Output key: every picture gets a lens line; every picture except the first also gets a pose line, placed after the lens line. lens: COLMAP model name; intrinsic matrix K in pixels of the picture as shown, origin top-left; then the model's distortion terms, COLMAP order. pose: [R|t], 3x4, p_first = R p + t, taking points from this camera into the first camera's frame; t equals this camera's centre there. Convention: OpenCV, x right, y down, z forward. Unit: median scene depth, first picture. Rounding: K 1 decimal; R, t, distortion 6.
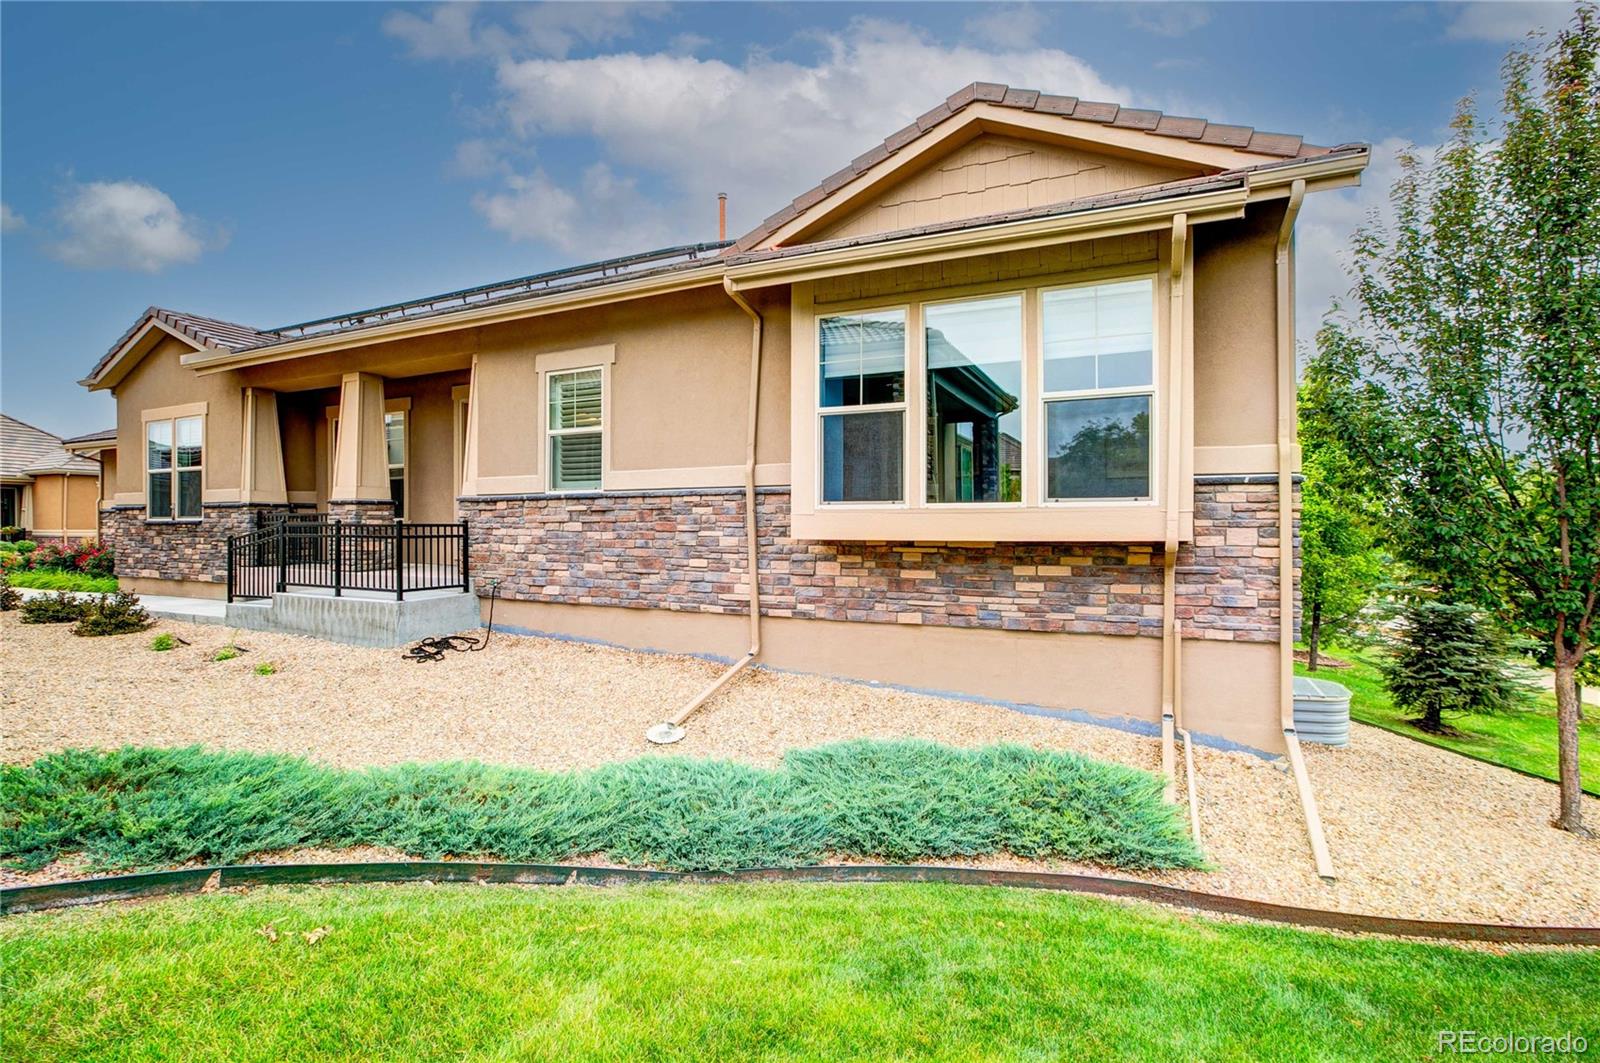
lens RADIAL K [[746.6, 0, 795.3], [0, 746.6, 531.9], [0, 0, 1]] dist [-0.006135, 0.000121]
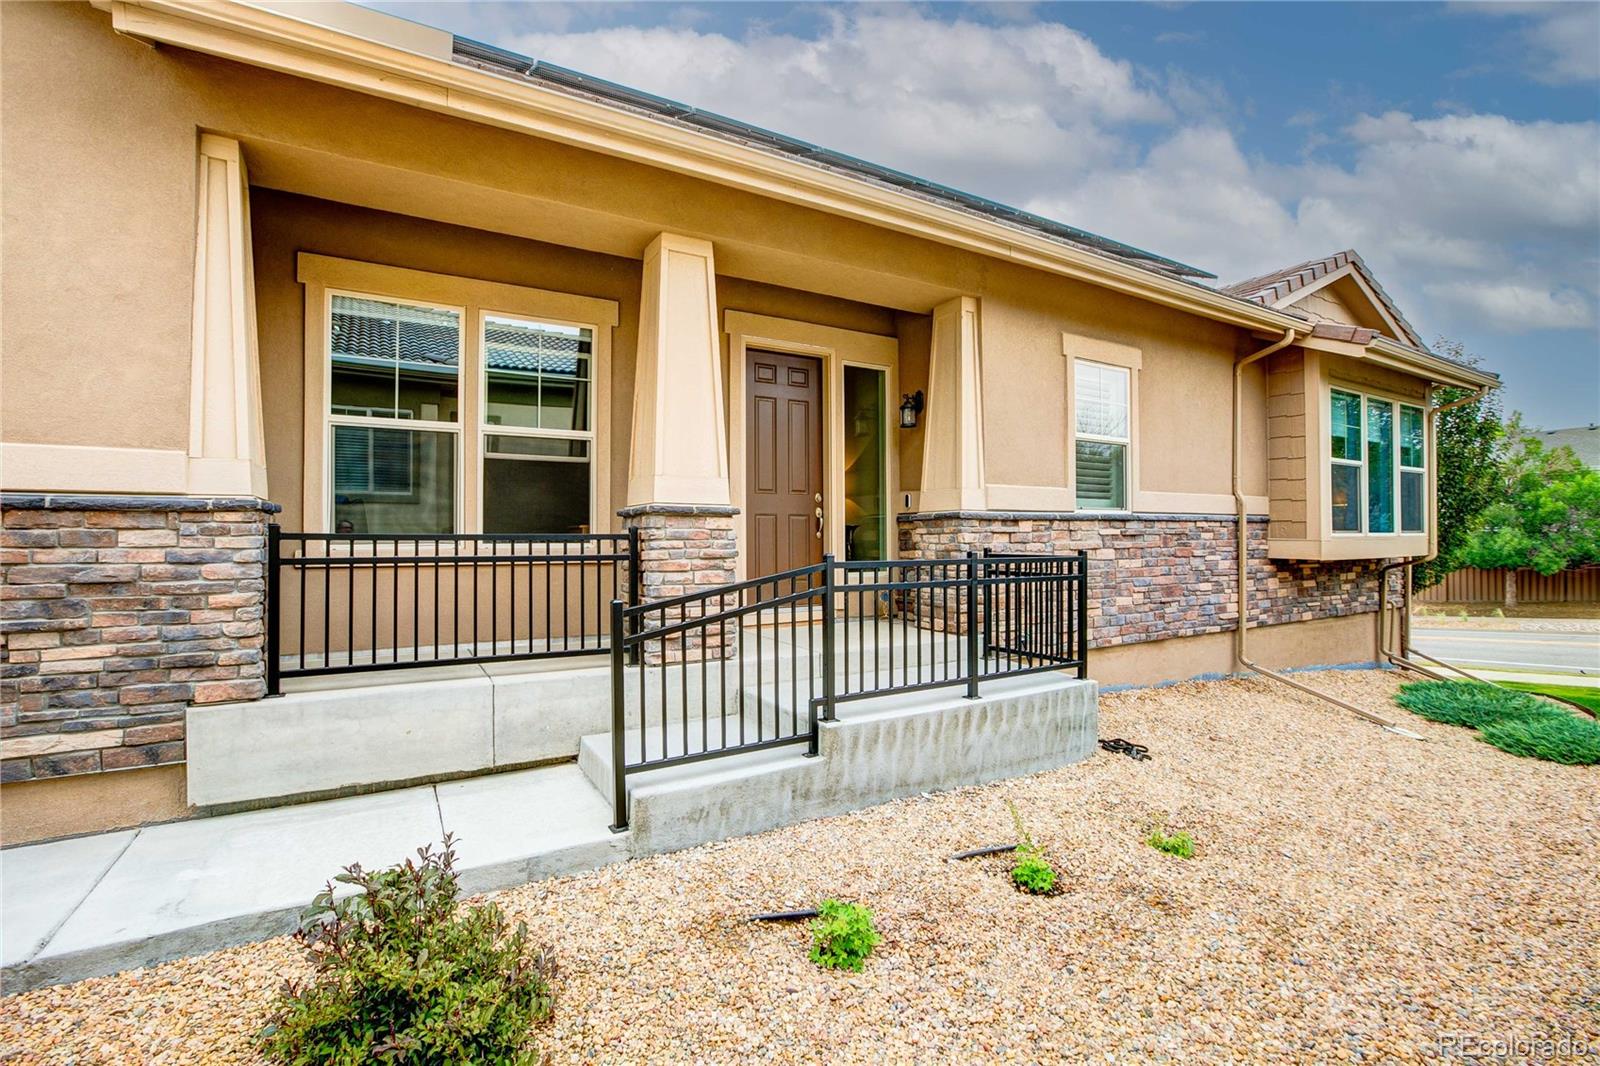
lens RADIAL K [[746.6, 0, 796.6], [0, 746.6, 525.9], [0, 0, 1]] dist [-0.006135, 0.000121]
pose [[0.518331, 0.003096, 0.855174, -1.207629], [0.002229, 0.999985, -0.004972, -0.035751], [-0.855177, 0.004483, 0.518317, 0.882736]]
